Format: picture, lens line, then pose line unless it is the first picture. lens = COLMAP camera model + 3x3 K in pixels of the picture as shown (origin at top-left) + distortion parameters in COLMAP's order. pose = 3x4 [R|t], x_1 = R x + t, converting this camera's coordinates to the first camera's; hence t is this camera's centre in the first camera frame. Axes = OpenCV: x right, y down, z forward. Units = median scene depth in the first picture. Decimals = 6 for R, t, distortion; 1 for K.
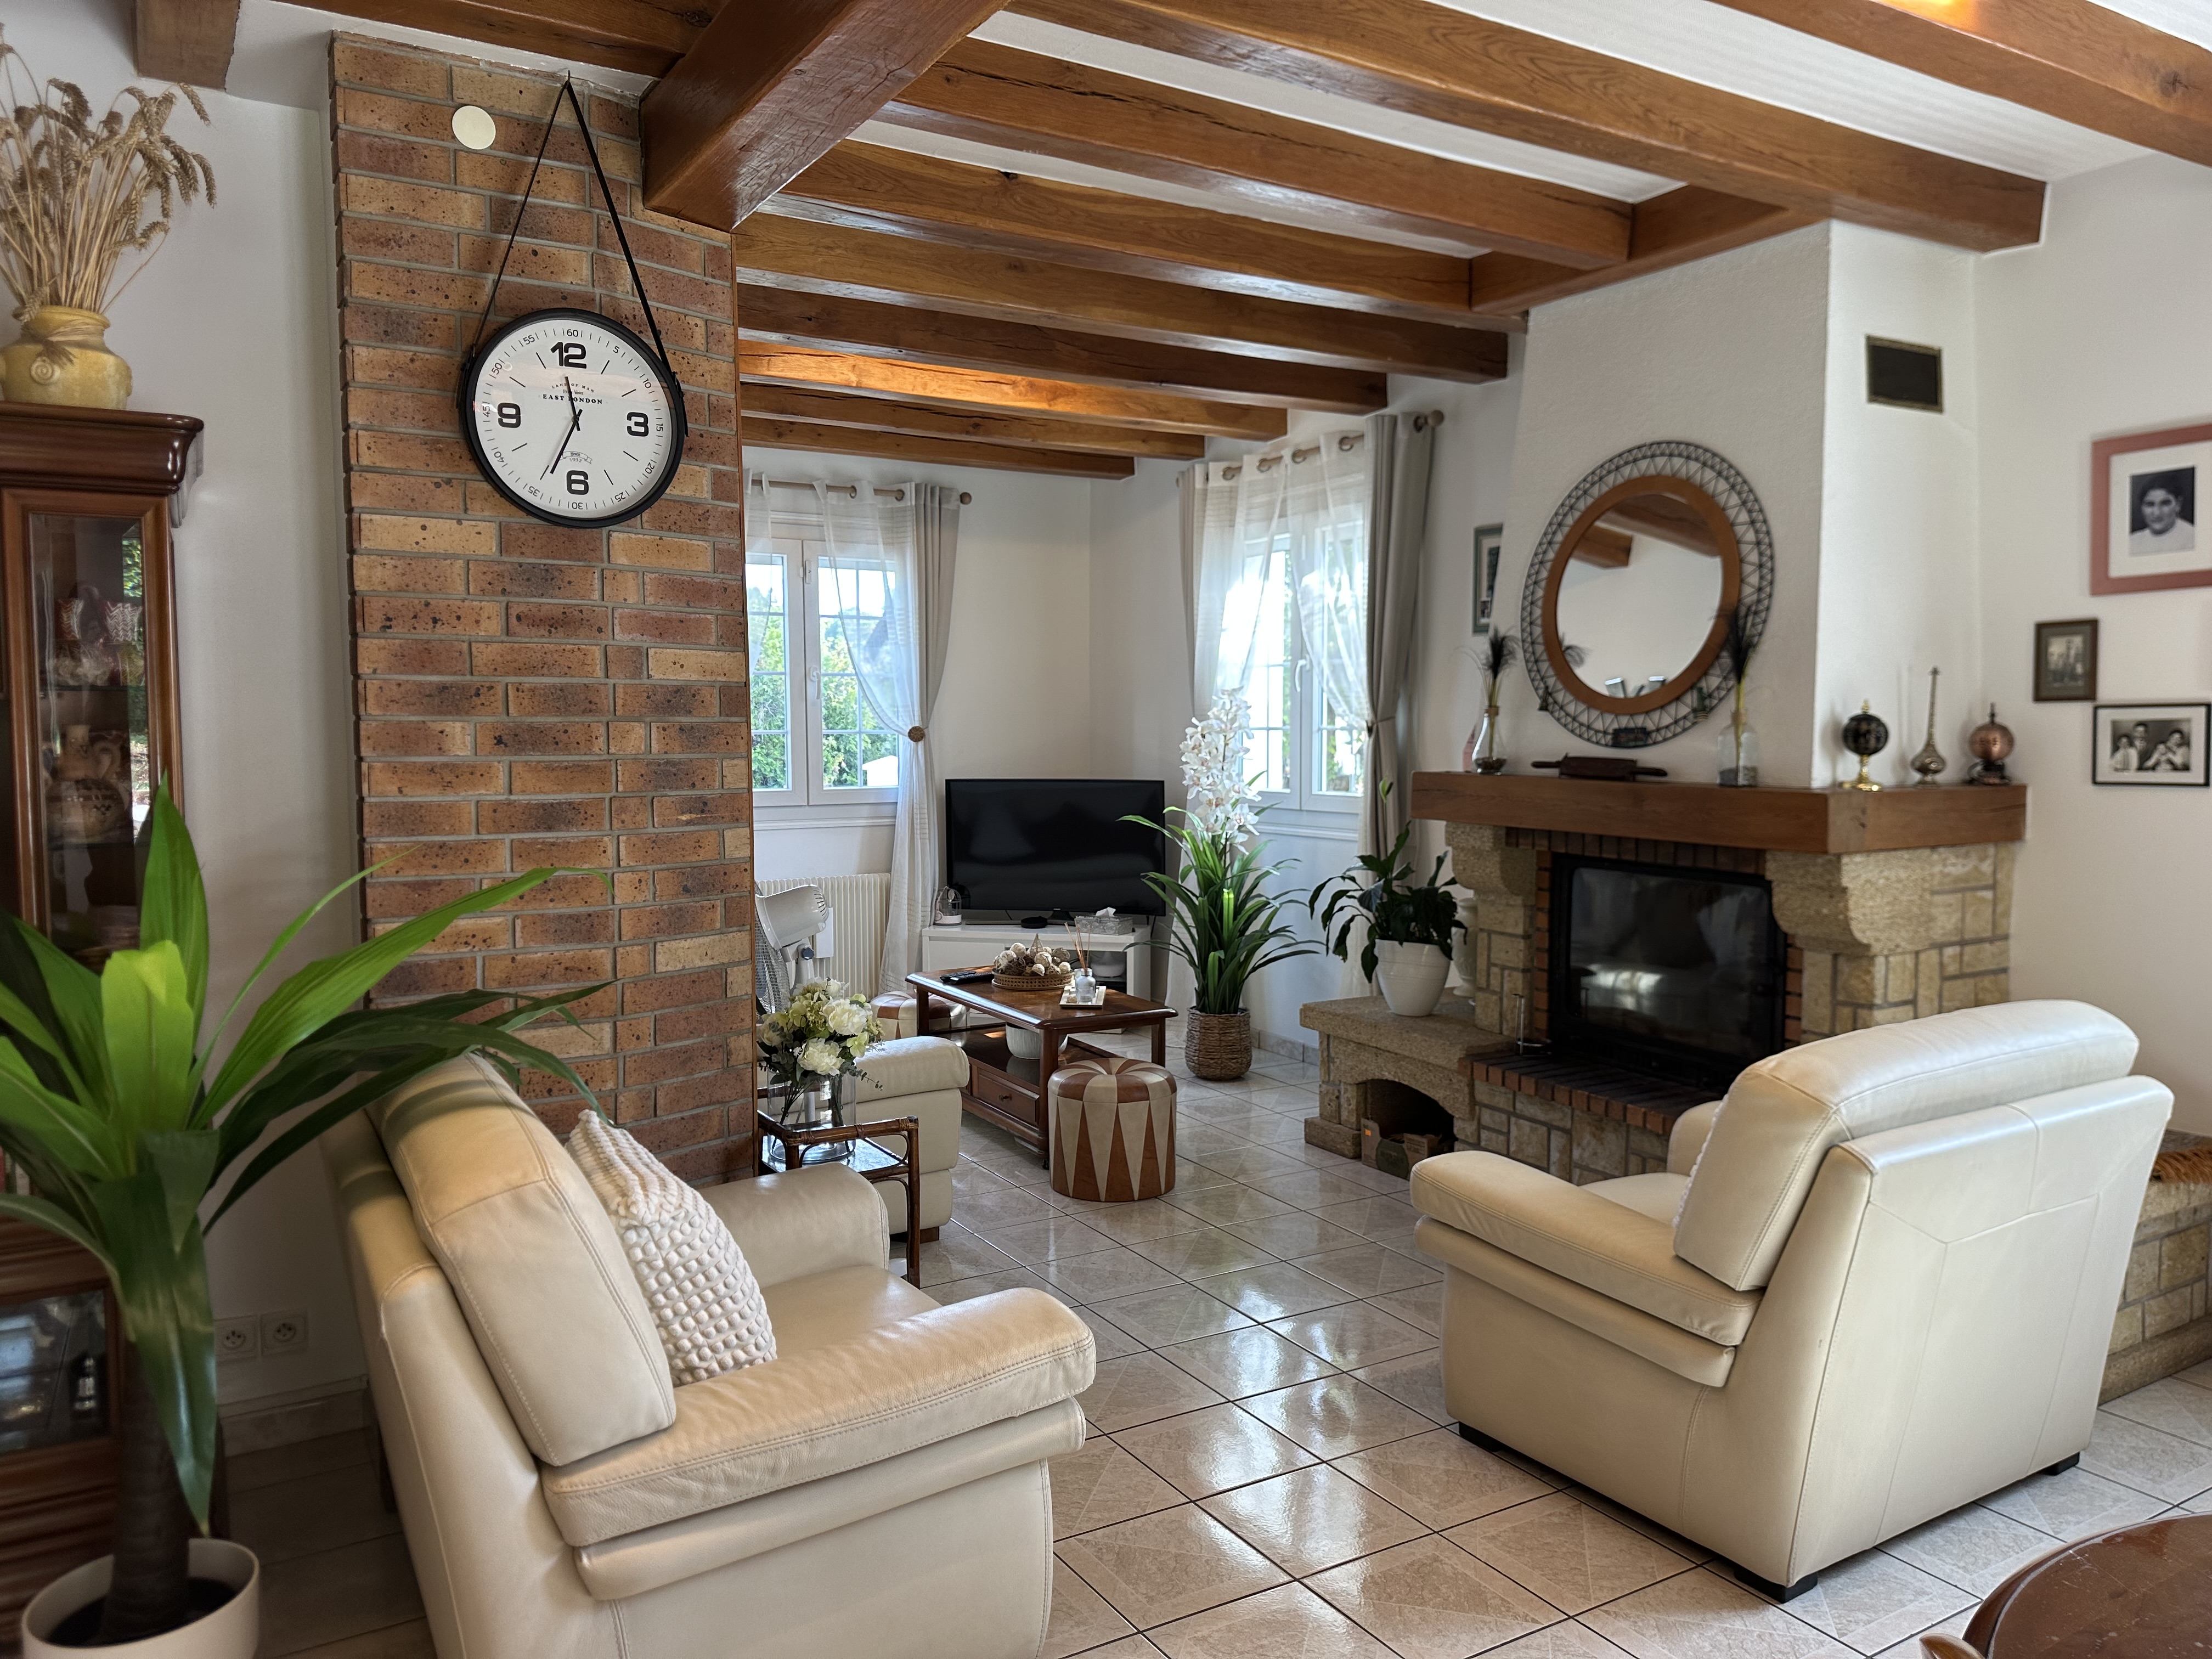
lens RADIAL K [[1574.5, 0, 1093.0], [0, 1574.5, 823.8], [0, 0, 1]] dist [0.141263, -0.180974]
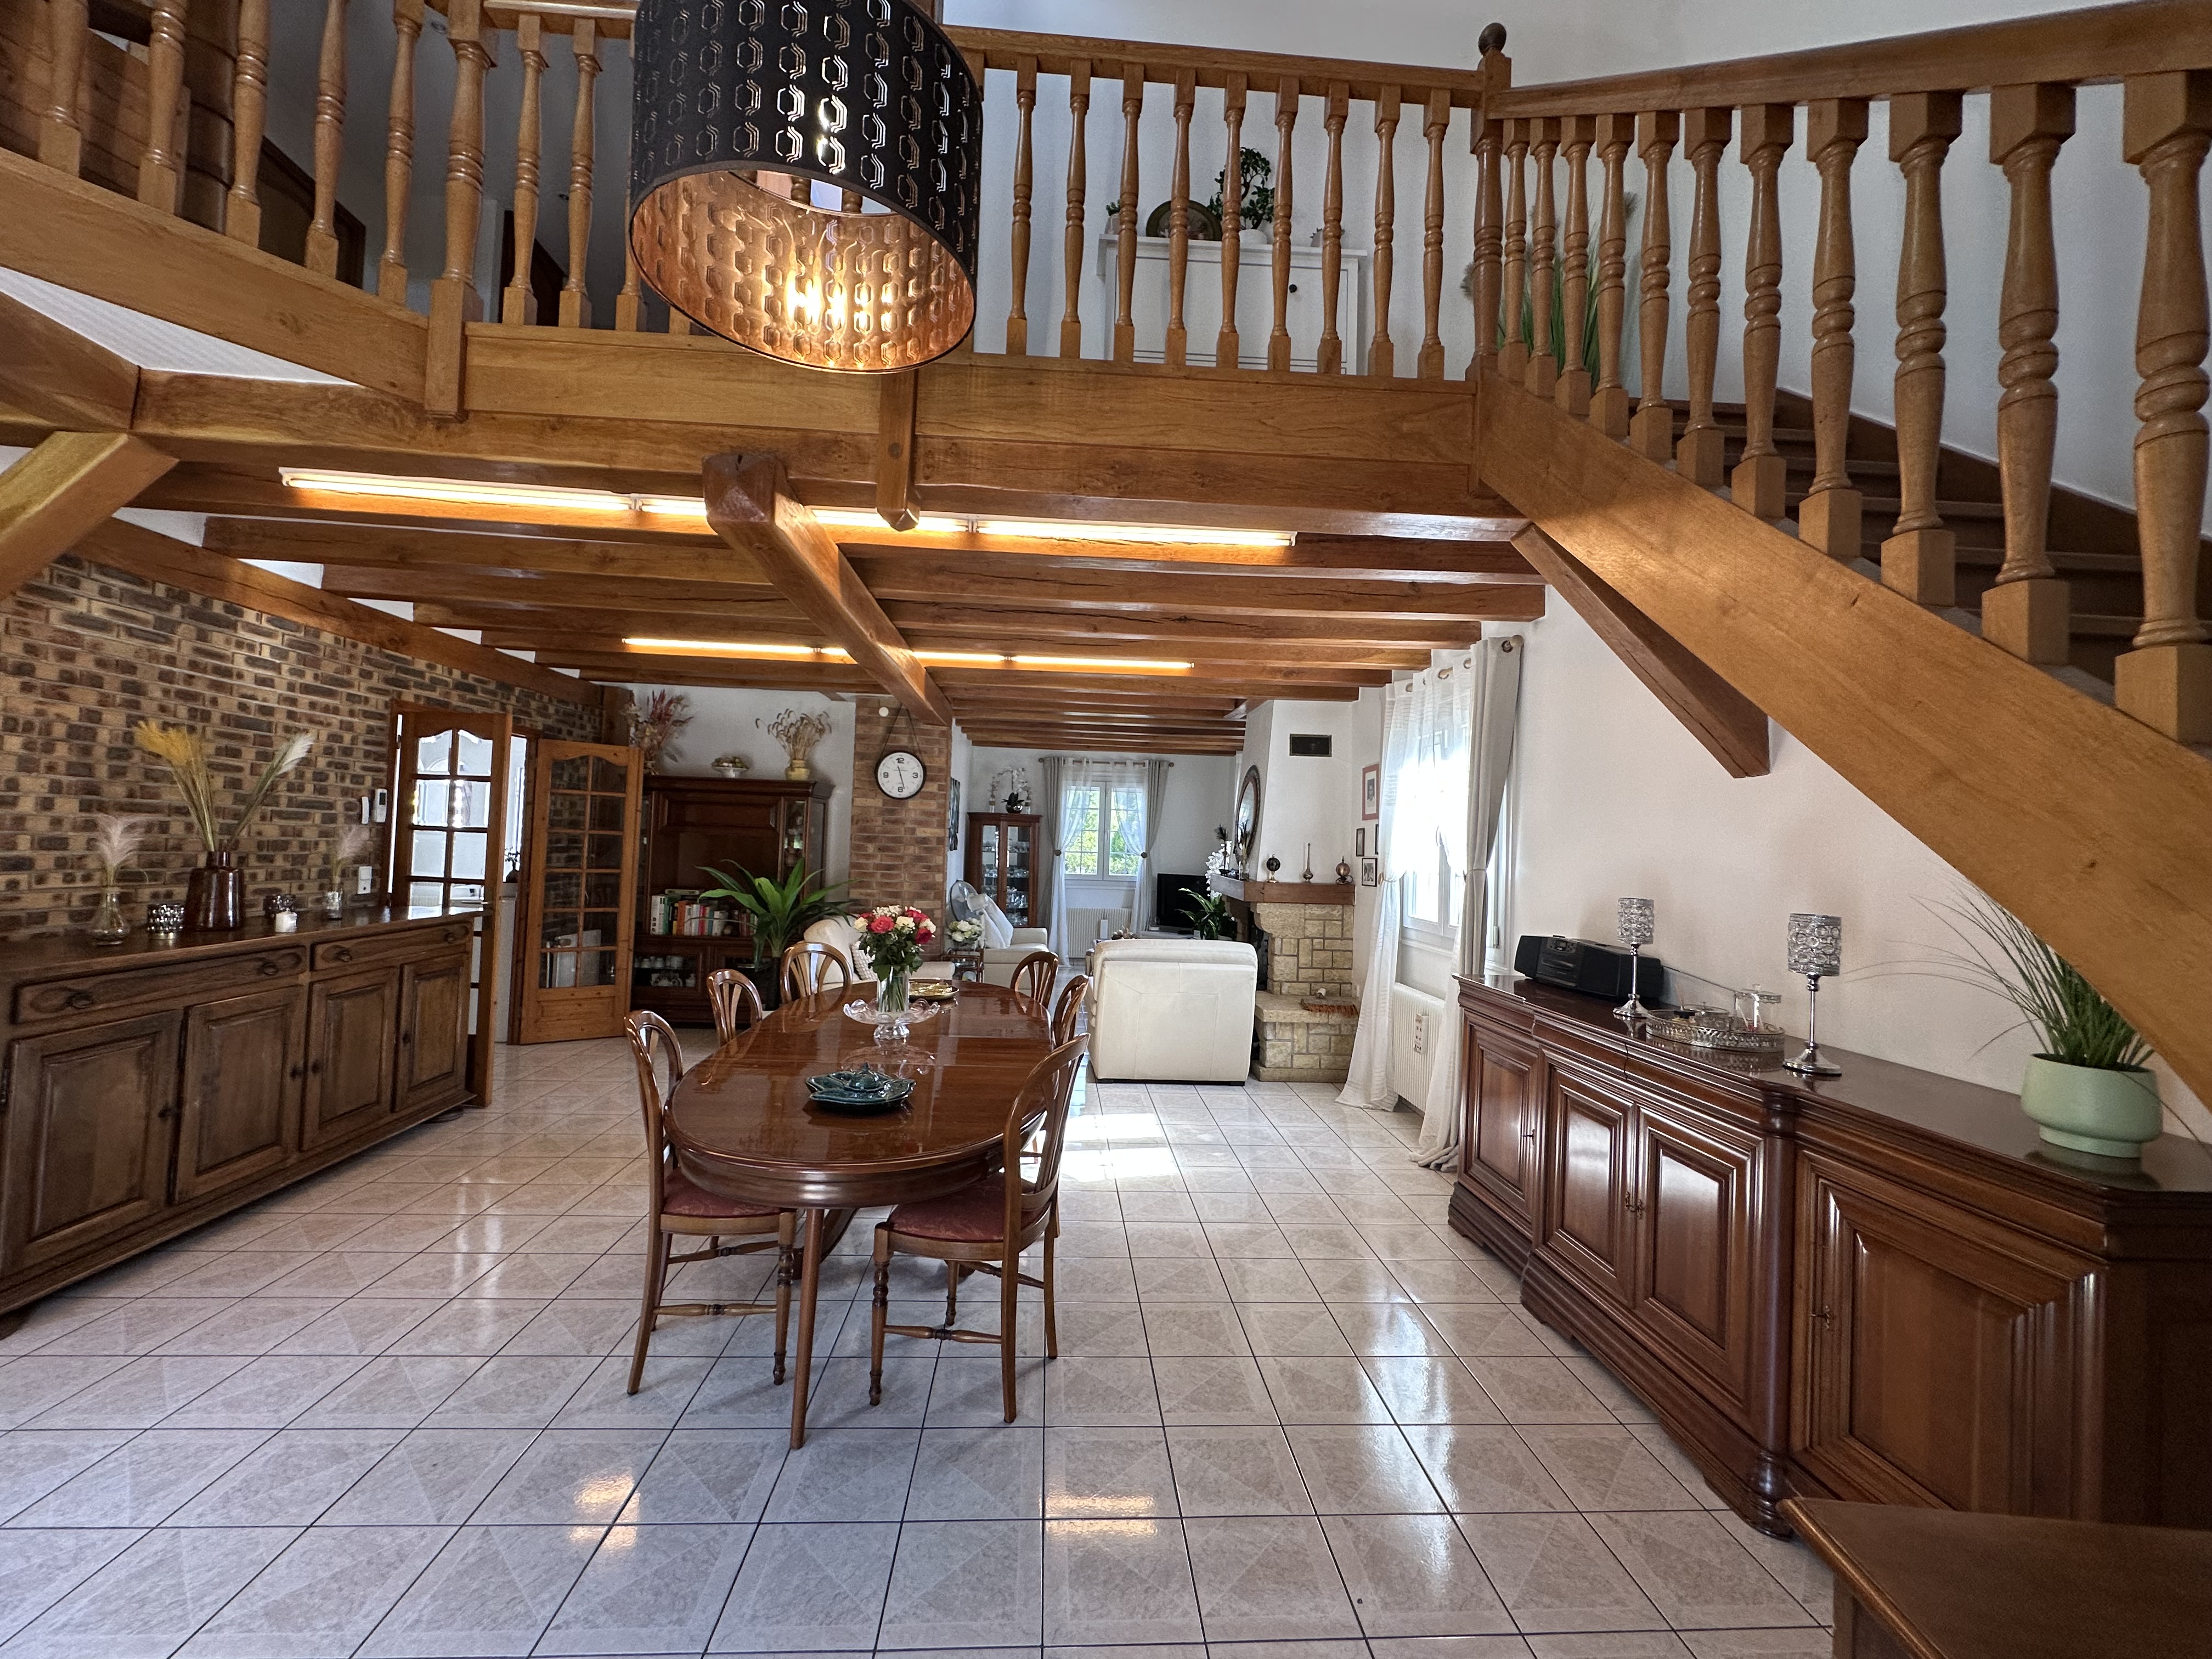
lens RADIAL K [[881.1, 0, 1104.0], [0, 881.1, 817.0], [0, 0, 1]] dist [-0.003932, 0.000999]
pose [[0.887901, 0.018700, -0.459654, 1.206683], [-0.065497, 0.994134, -0.086073, 0.025086], [0.455348, 0.106530, 0.883917, -0.793173]]
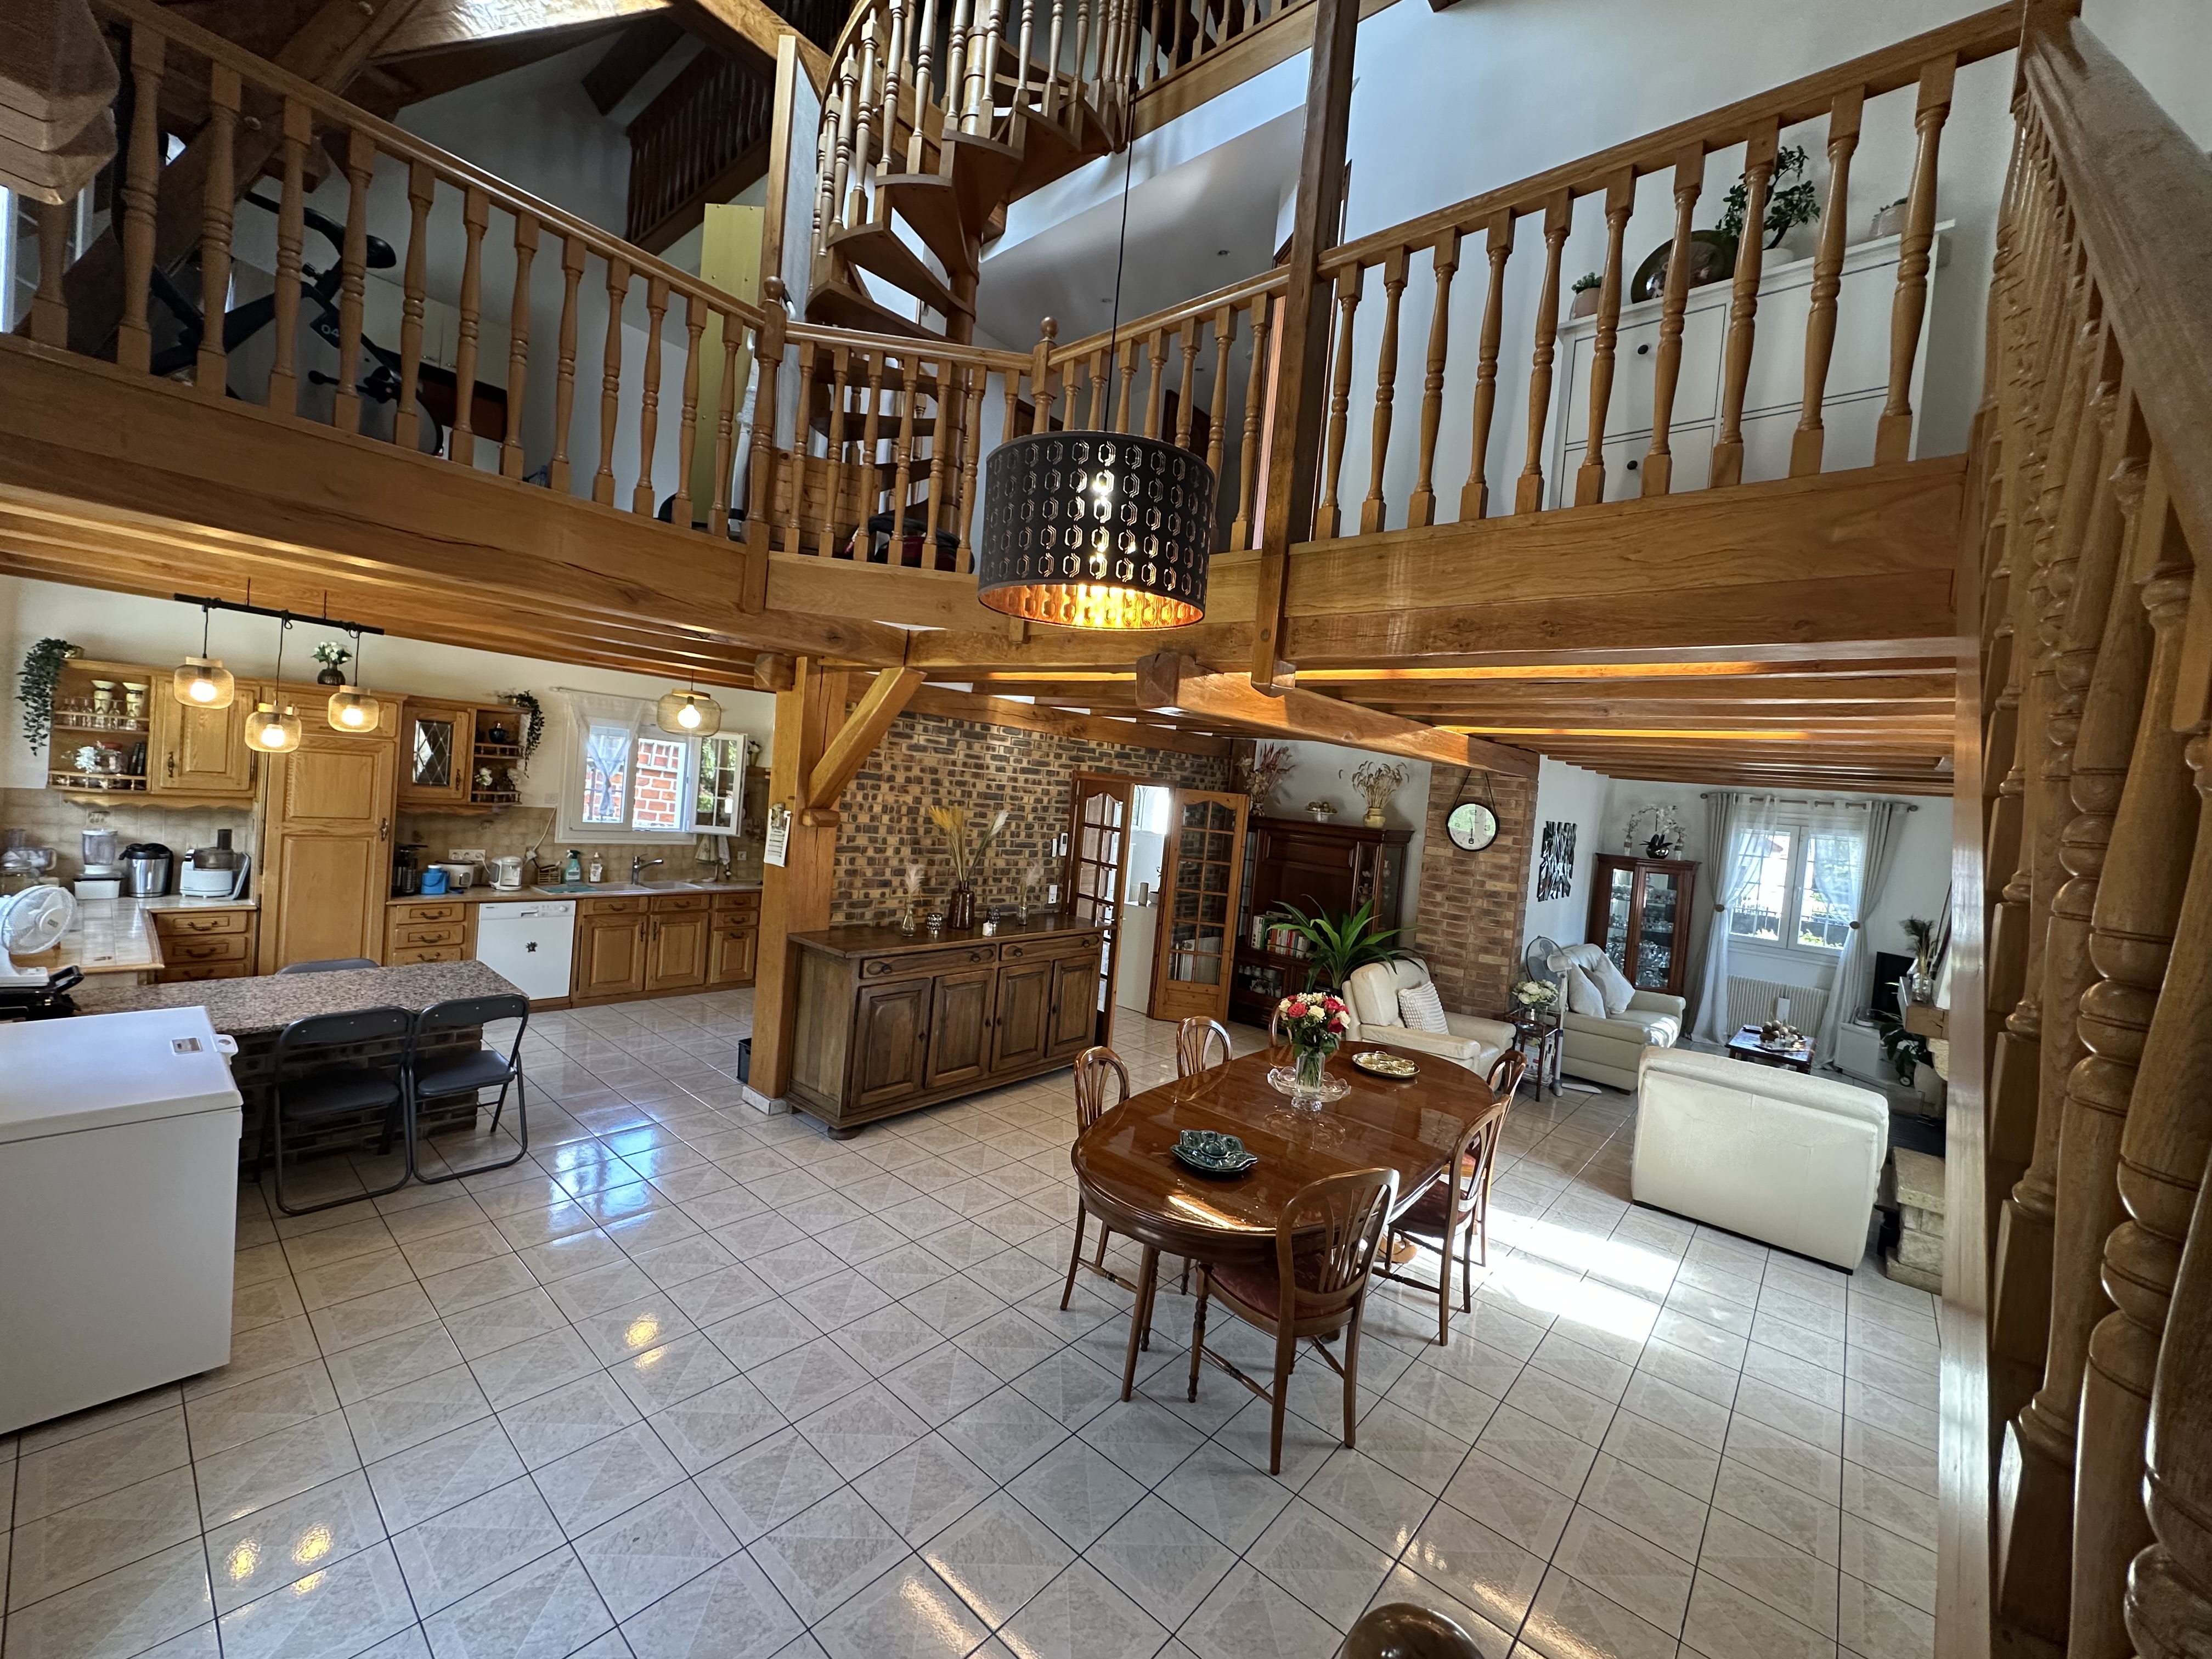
lens RADIAL K [[881.1, 0, 1104.0], [0, 881.1, 817.0], [0, 0, 1]] dist [-0.003932, 0.000999]
pose [[0.311114, 0.063078, -0.948277, 1.545668], [-0.149979, 0.988551, 0.016551, -0.164849], [0.938464, 0.137072, 0.317012, -0.642717]]
